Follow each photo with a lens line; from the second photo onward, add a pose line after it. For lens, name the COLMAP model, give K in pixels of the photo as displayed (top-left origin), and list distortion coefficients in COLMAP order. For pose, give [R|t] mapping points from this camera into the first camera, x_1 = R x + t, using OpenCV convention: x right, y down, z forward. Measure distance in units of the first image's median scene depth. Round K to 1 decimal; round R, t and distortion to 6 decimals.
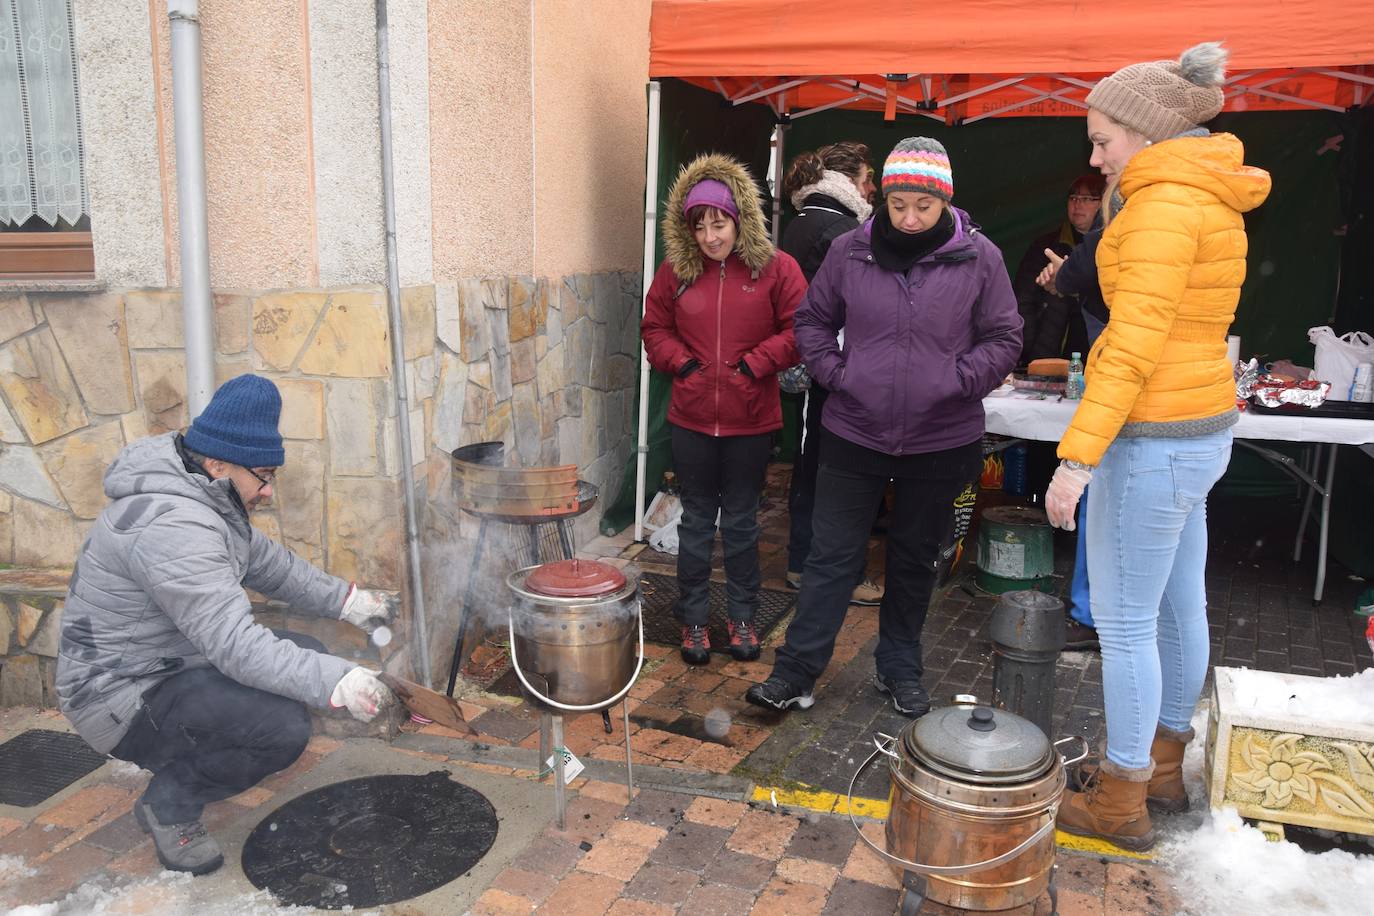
lens RADIAL K [[1115.1, 0, 682.8], [0, 1115.1, 464.5], [0, 0, 1]] dist [-0.159130, 0.145448]
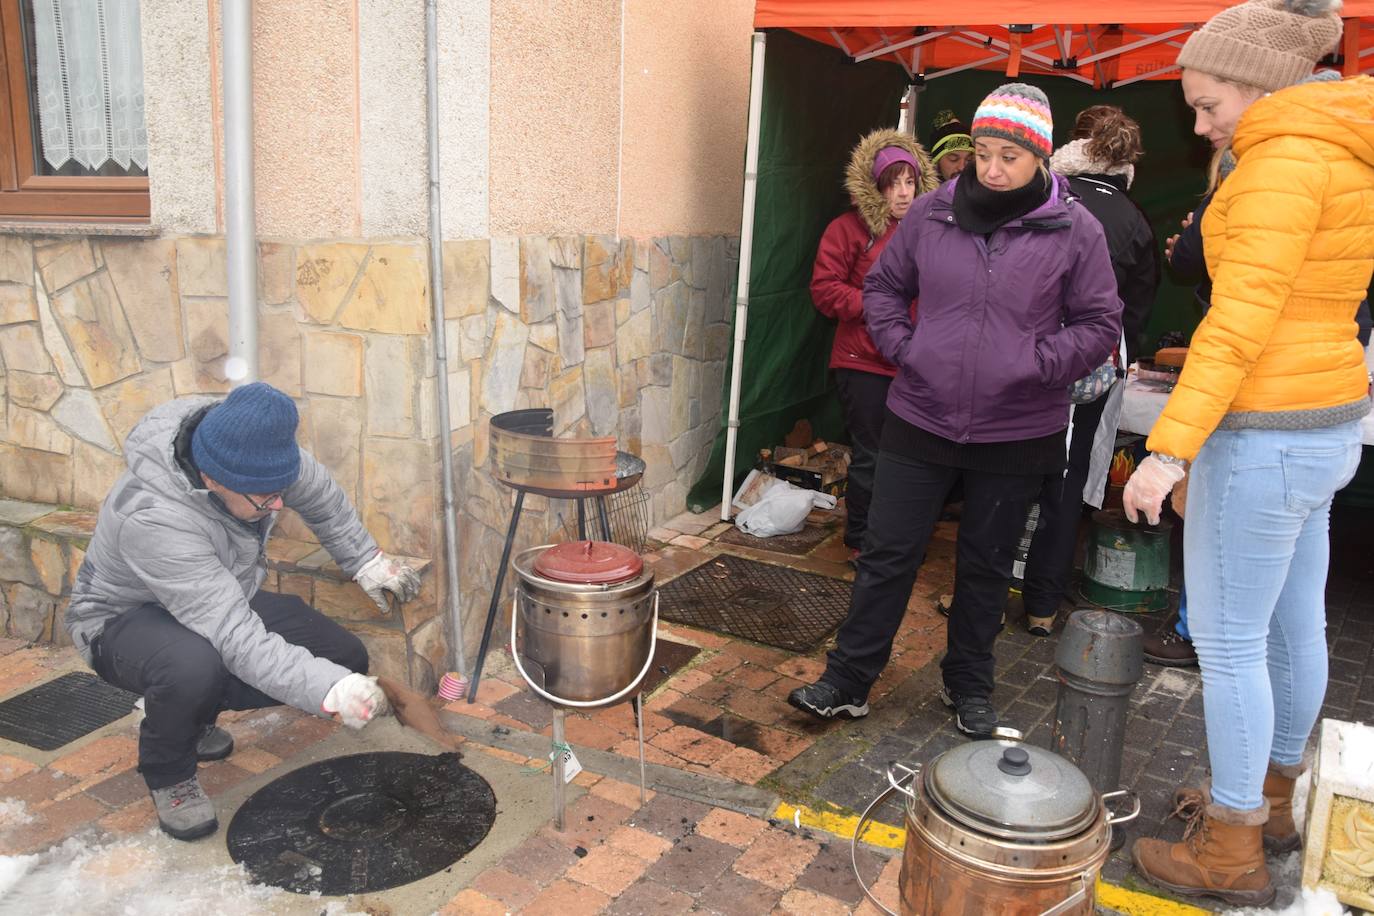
lens RADIAL K [[1115.1, 0, 682.8], [0, 1115.1, 464.5], [0, 0, 1]] dist [-0.159130, 0.145448]
pose [[0.988126, 0.057903, -0.142317, 0.091408], [-0.054138, 0.998077, 0.030196, -0.008534], [0.143791, -0.022133, 0.989361, 0.088731]]
